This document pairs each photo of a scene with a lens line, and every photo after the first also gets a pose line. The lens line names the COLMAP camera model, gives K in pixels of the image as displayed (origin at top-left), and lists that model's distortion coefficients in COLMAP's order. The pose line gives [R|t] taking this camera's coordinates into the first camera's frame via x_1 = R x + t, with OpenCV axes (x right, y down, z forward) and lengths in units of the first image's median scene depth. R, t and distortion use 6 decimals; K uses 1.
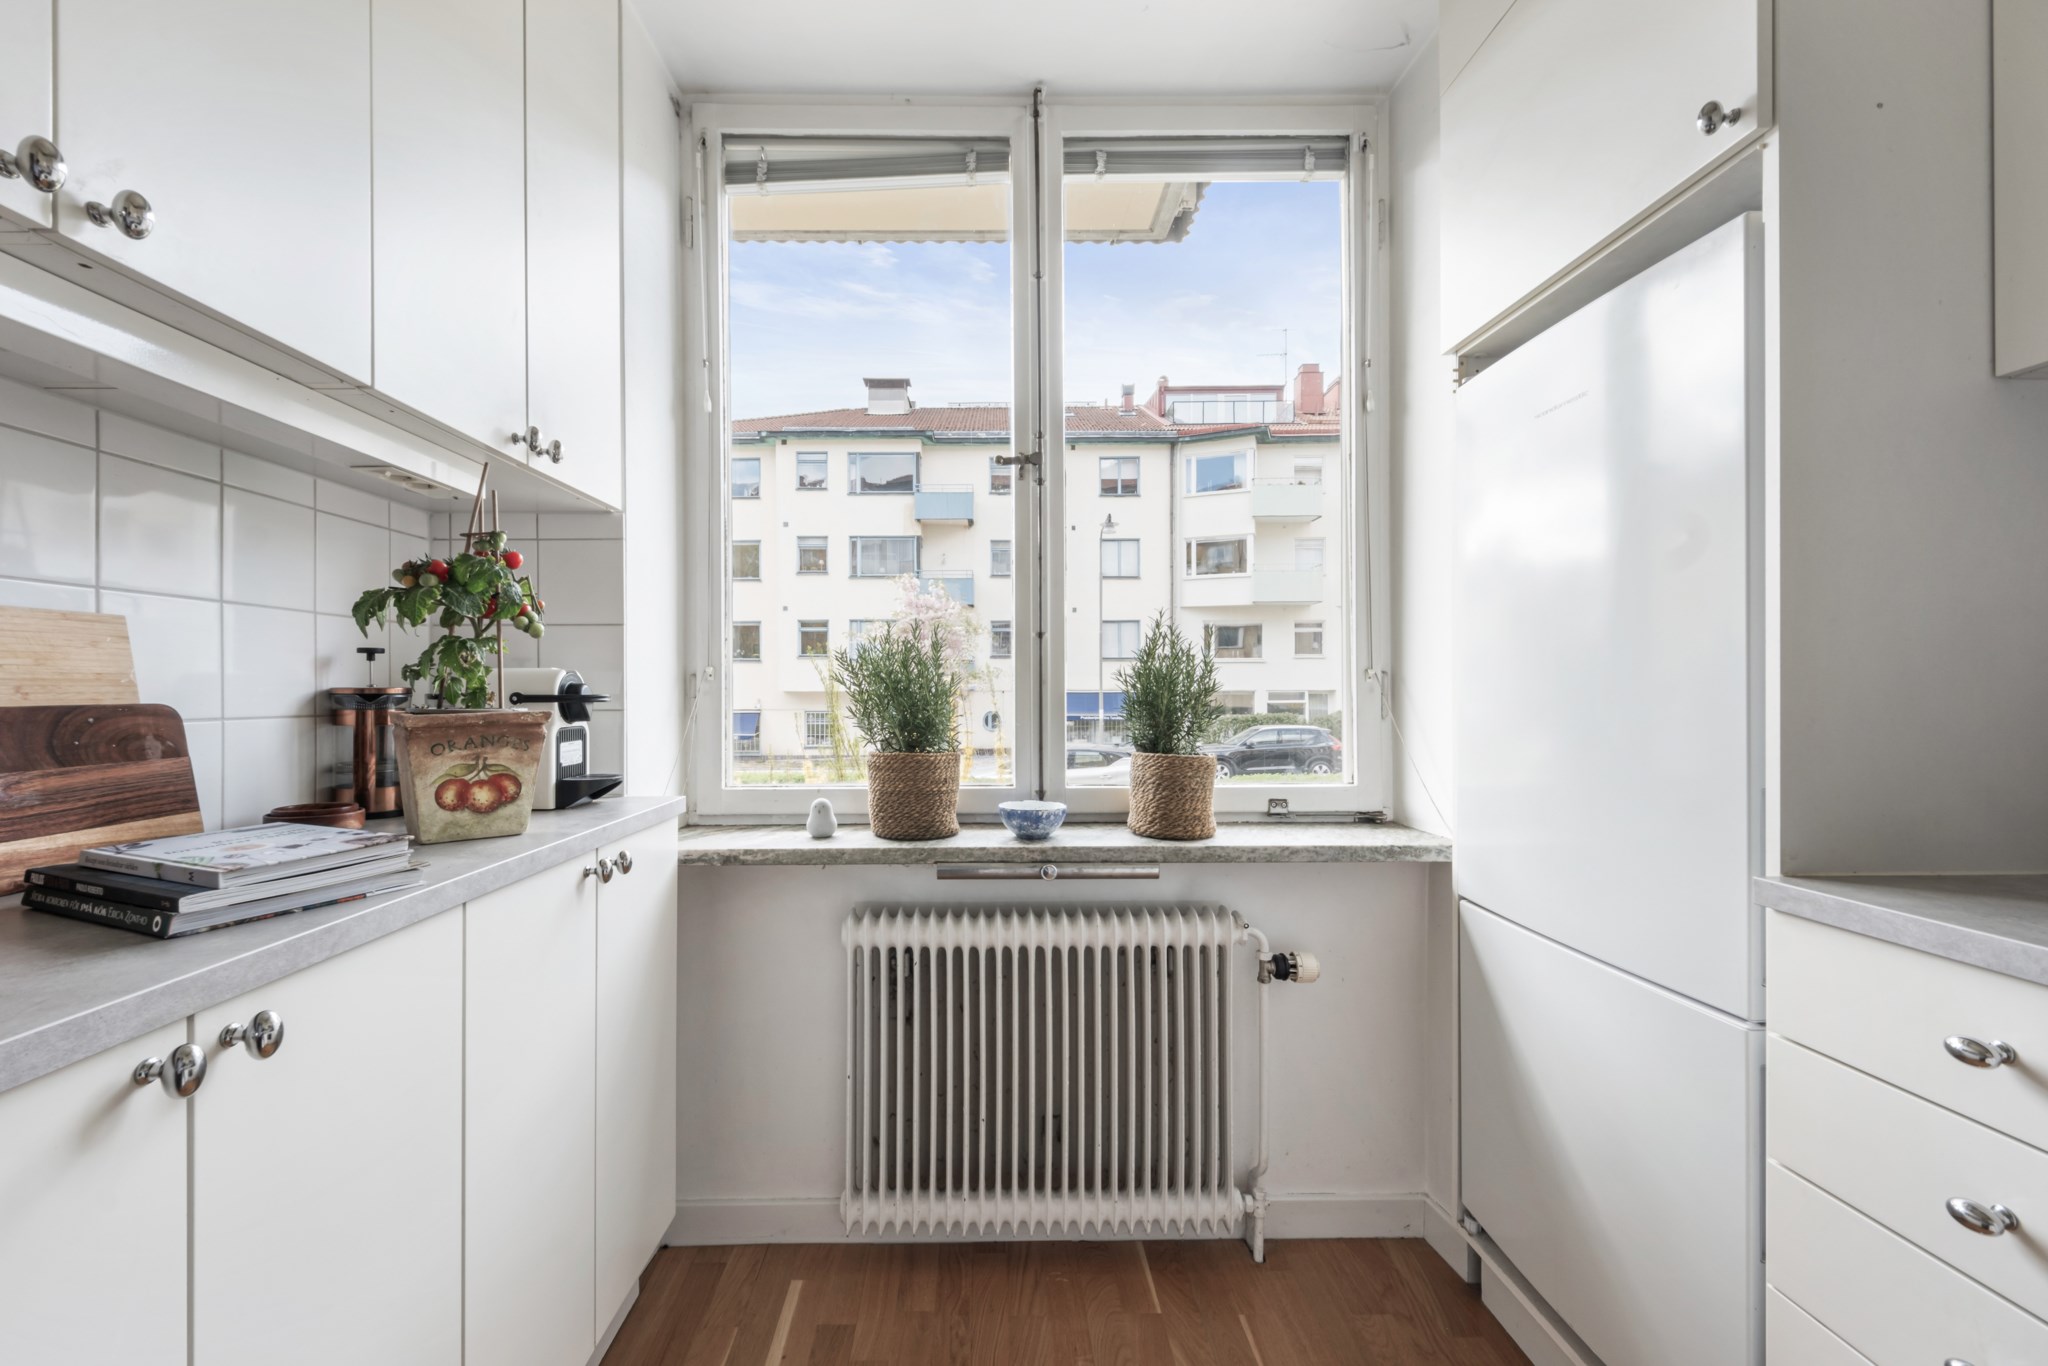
lens RADIAL K [[816.3, 0, 1016.5], [0, 816.3, 698.2], [0, 0, 1]] dist [0.009622, -0.005060]
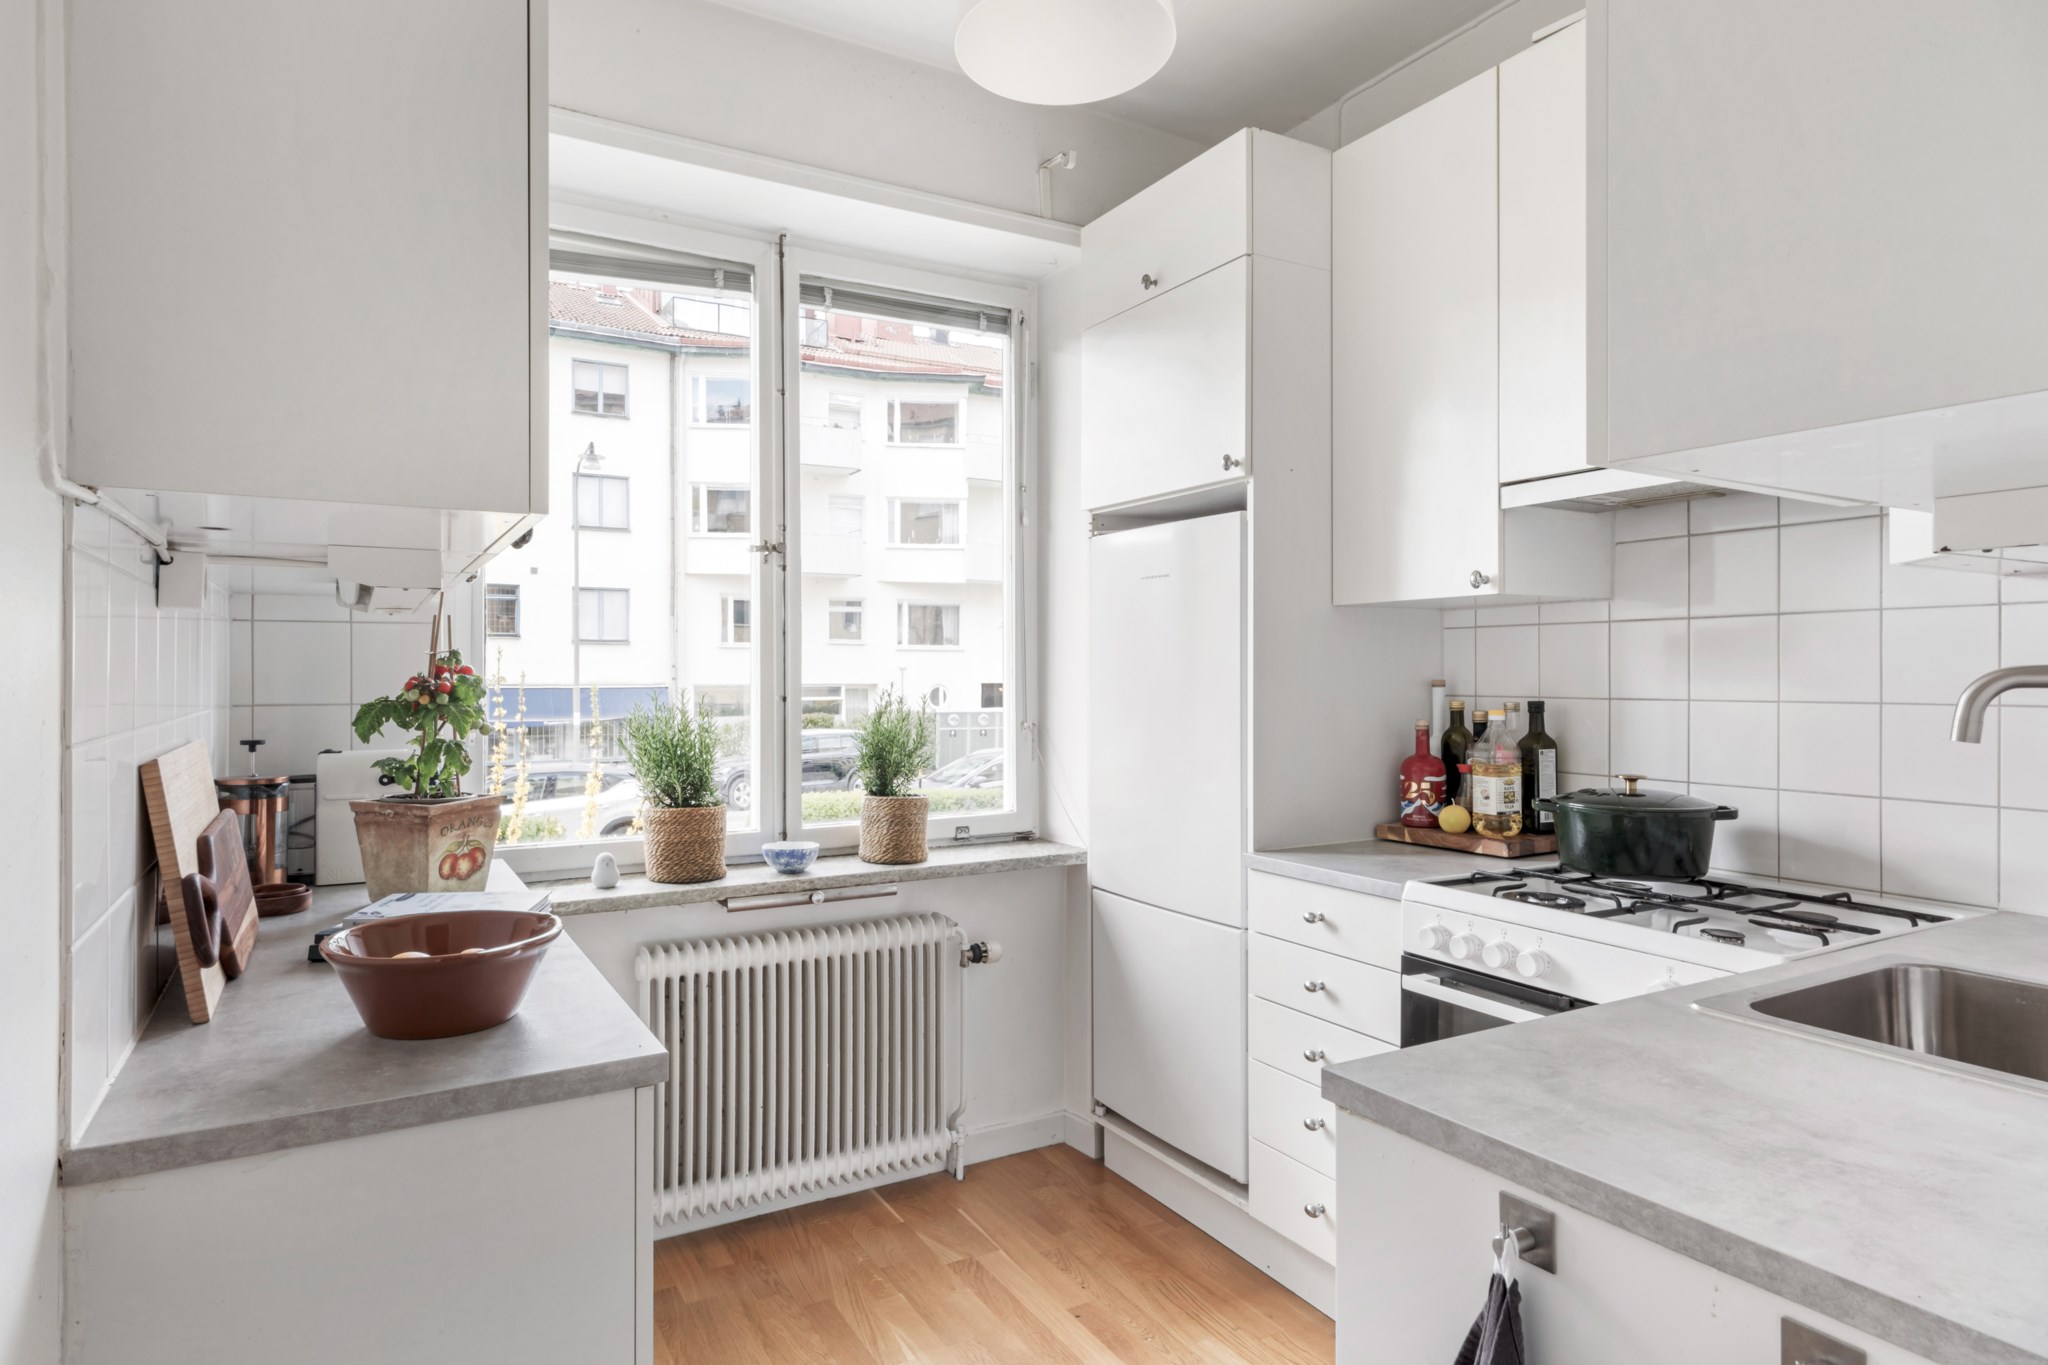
lens RADIAL K [[1150.7, 0, 1024.0], [0, 1150.7, 682.5], [0, 0, 1]] dist [0.018132, -0.000639]
pose [[0.865373, 0.001064, 0.501127, -0.530760], [-0.001420, 0.999999, 0.000327, -0.108417], [-0.501126, -0.000995, 0.865374, -0.636308]]
